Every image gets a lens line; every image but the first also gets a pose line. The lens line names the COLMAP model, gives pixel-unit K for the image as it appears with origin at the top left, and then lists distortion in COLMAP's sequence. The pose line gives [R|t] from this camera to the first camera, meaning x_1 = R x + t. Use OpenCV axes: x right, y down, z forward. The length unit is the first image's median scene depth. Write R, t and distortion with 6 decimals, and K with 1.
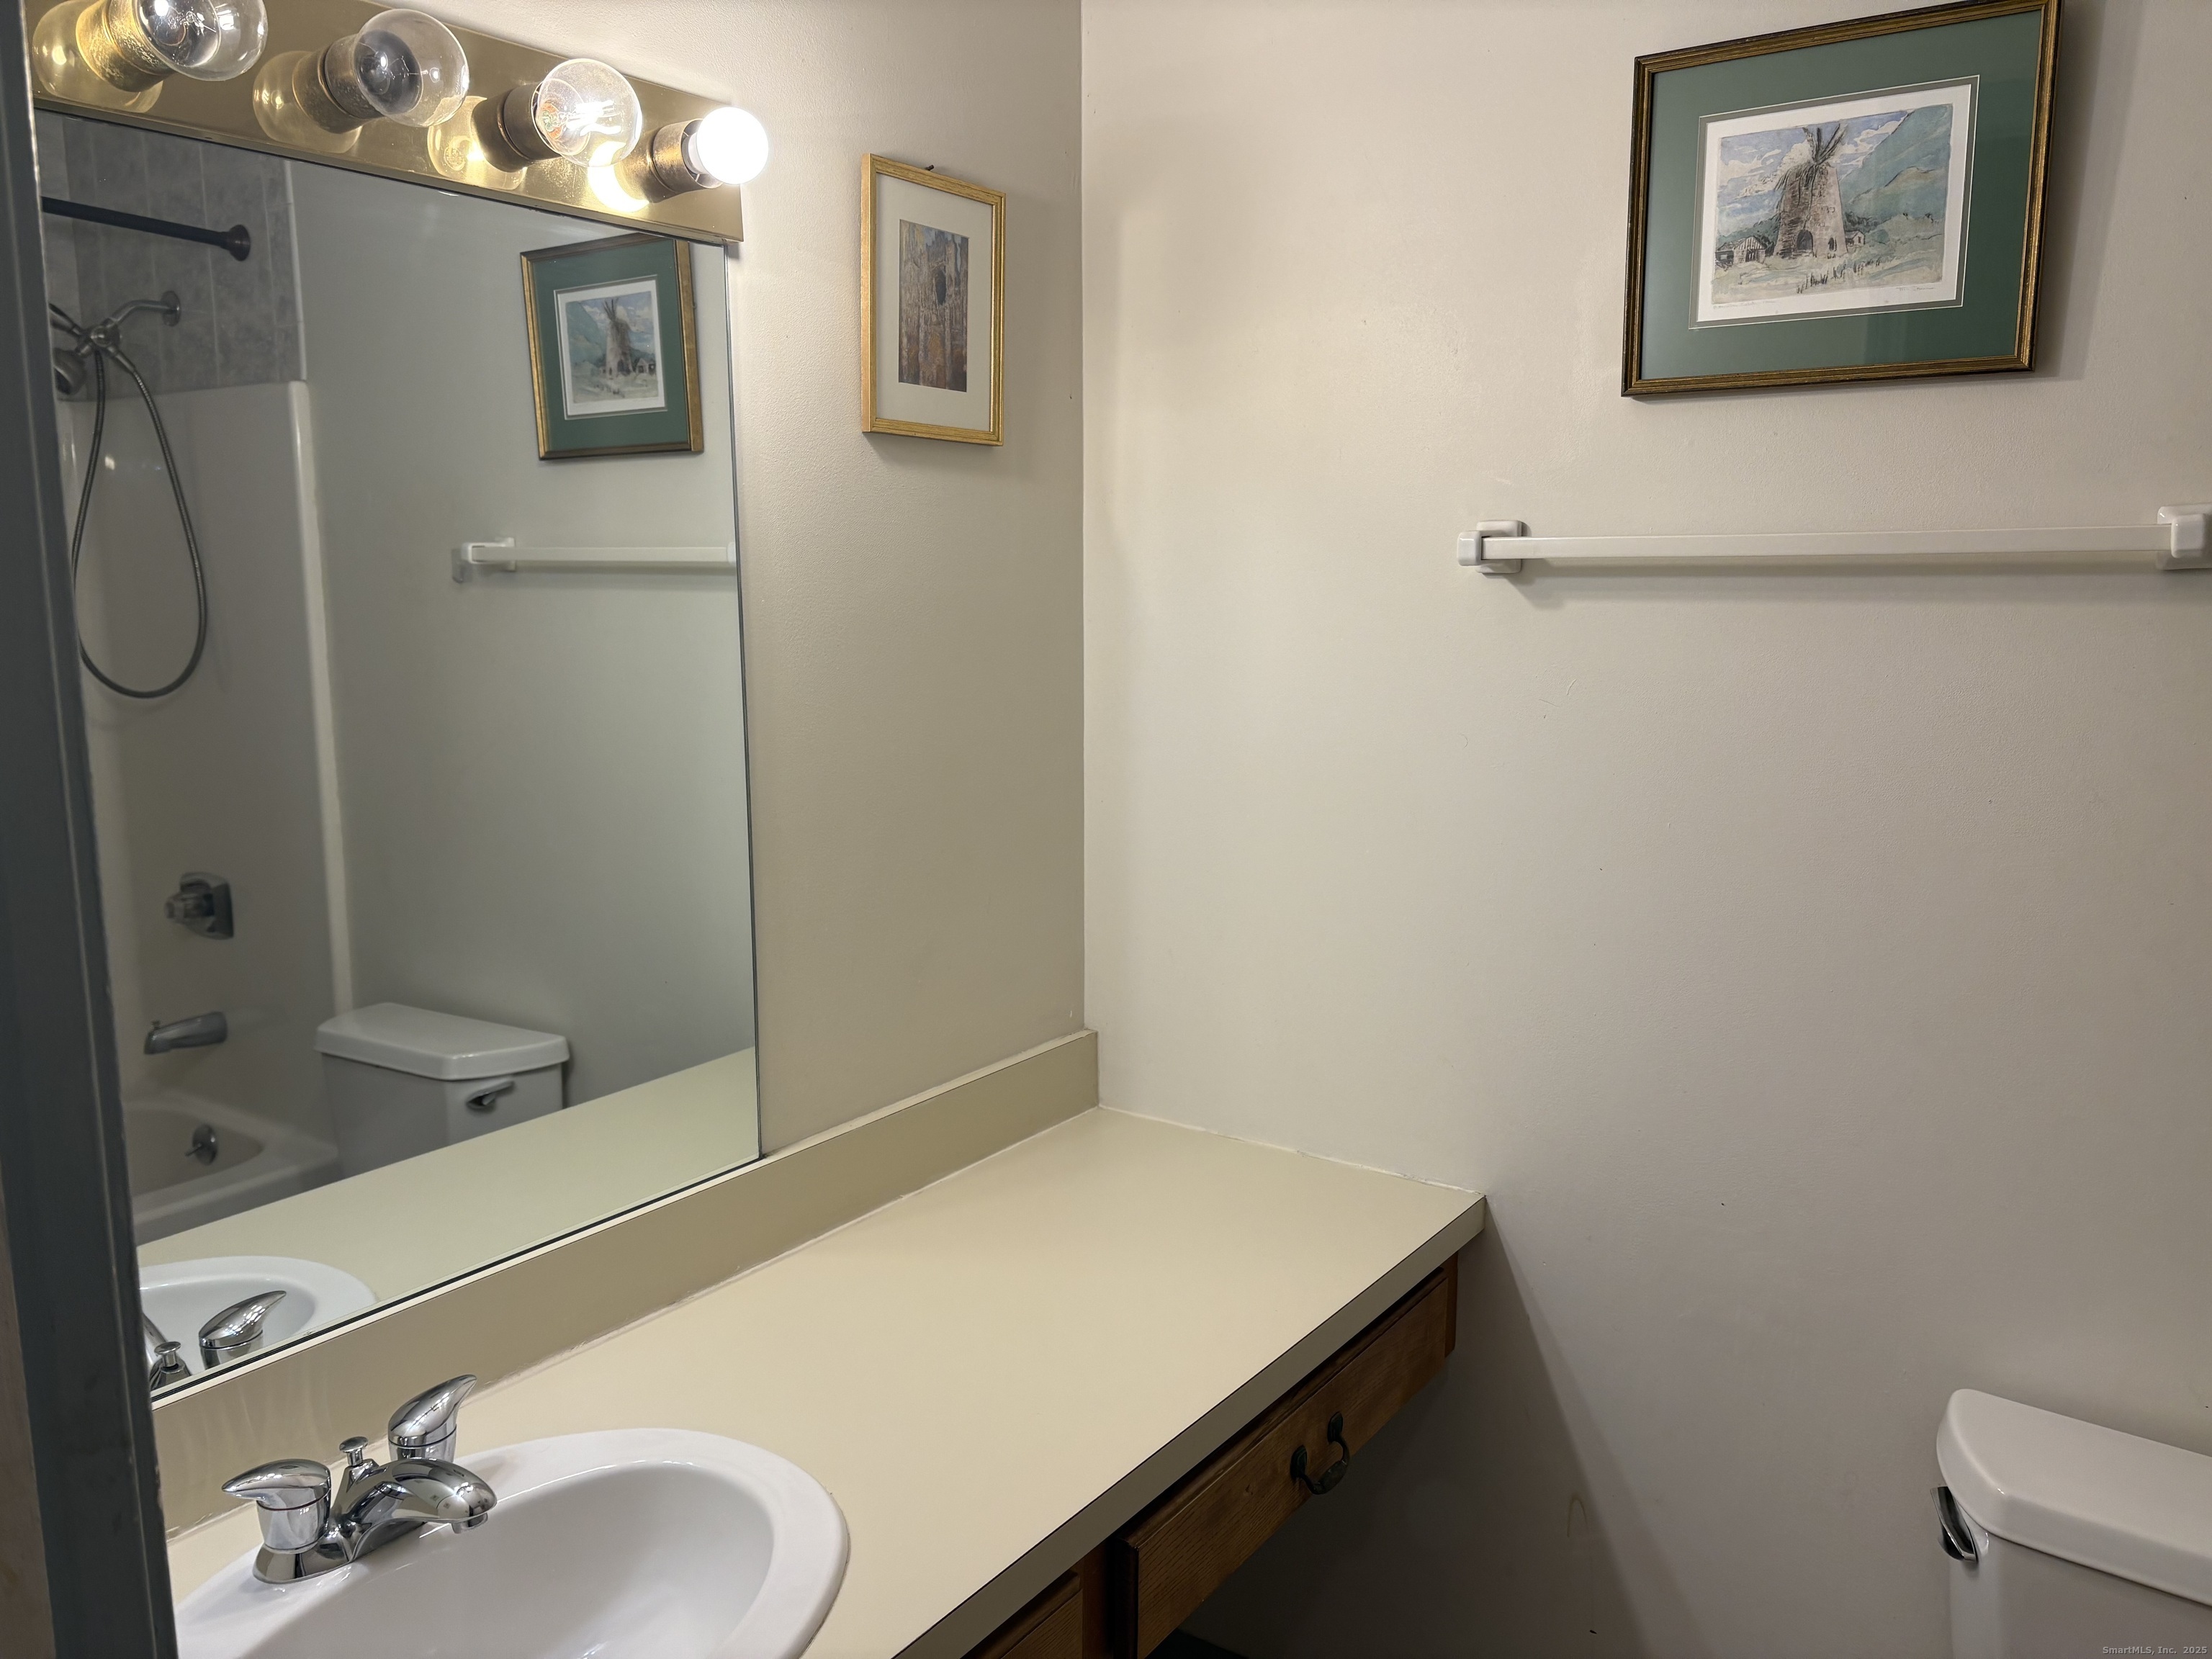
lens RADIAL K [[1674.3, 0, 1101.1], [0, 1674.3, 834.3], [0, 0, 1]] dist [0.042580, -0.034353]
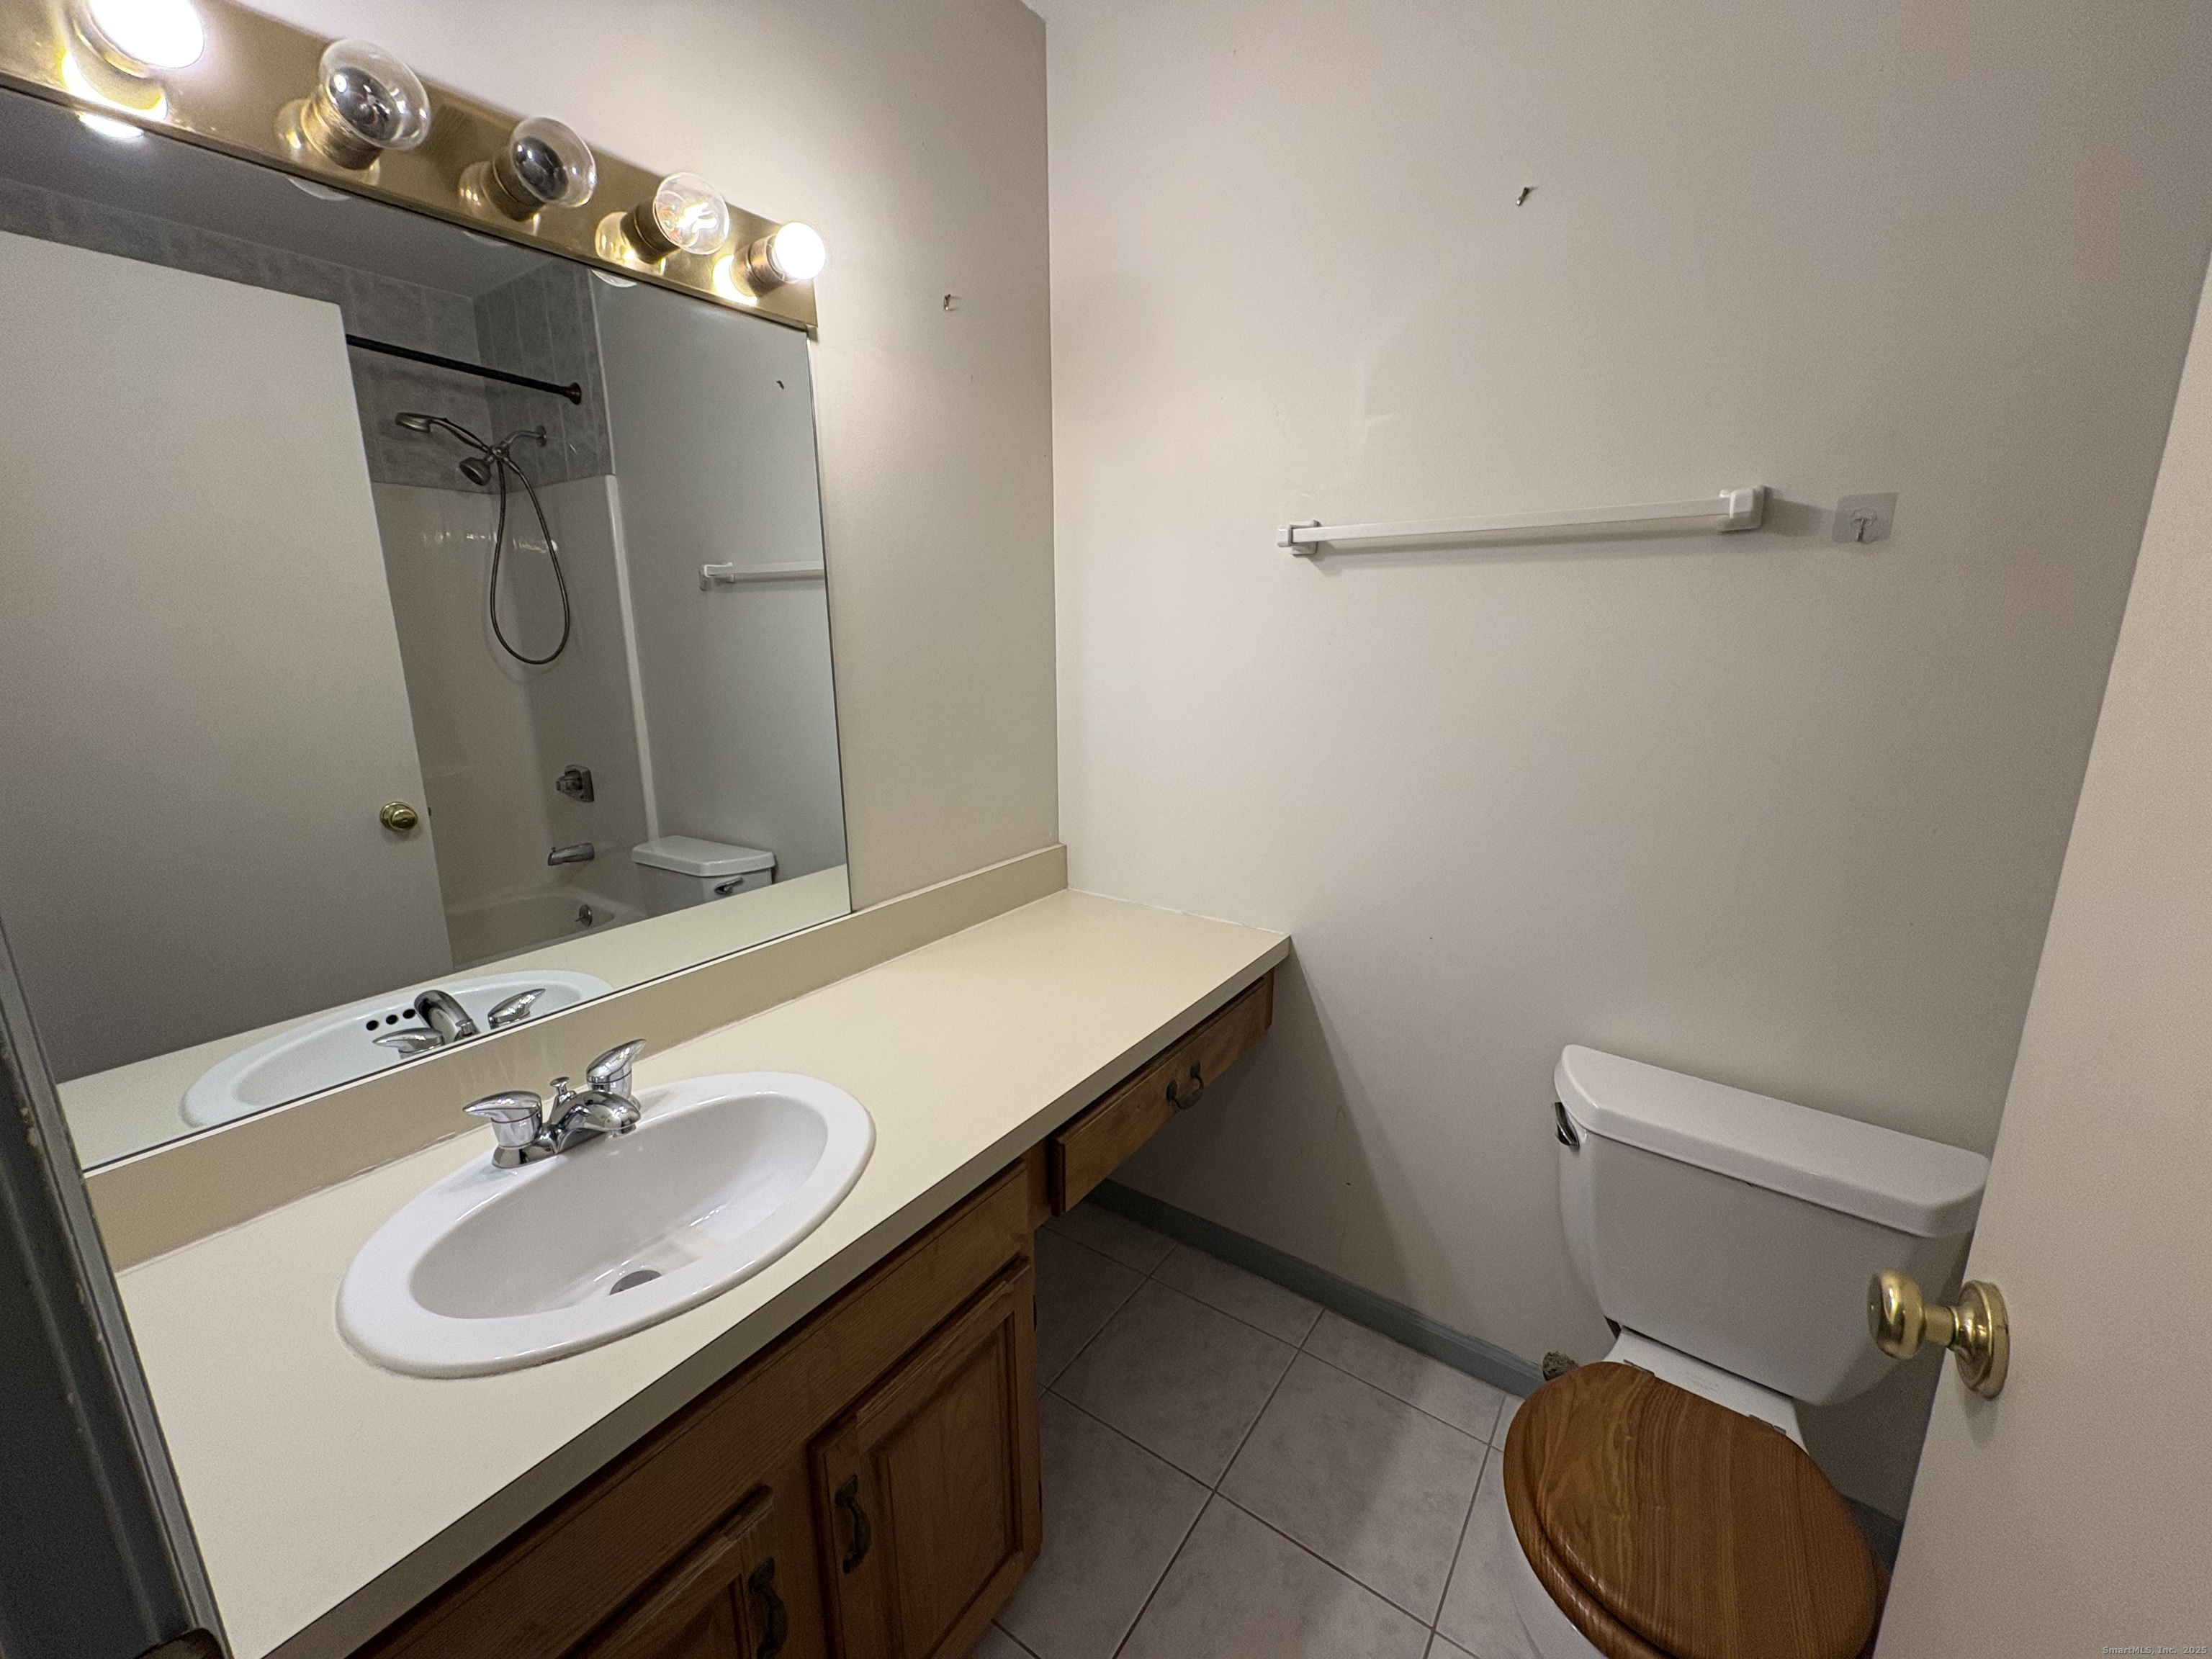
lens RADIAL K [[876.8, 0, 1106.0], [0, 876.8, 829.5], [0, 0, 1]] dist [0.003092, 0.000254]
pose [[0.999994, -0.003319, -0.000898, 0.049581], [0.003376, 0.997280, 0.073630, 0.048274], [0.000652, -0.073633, 0.997285, 0.144881]]
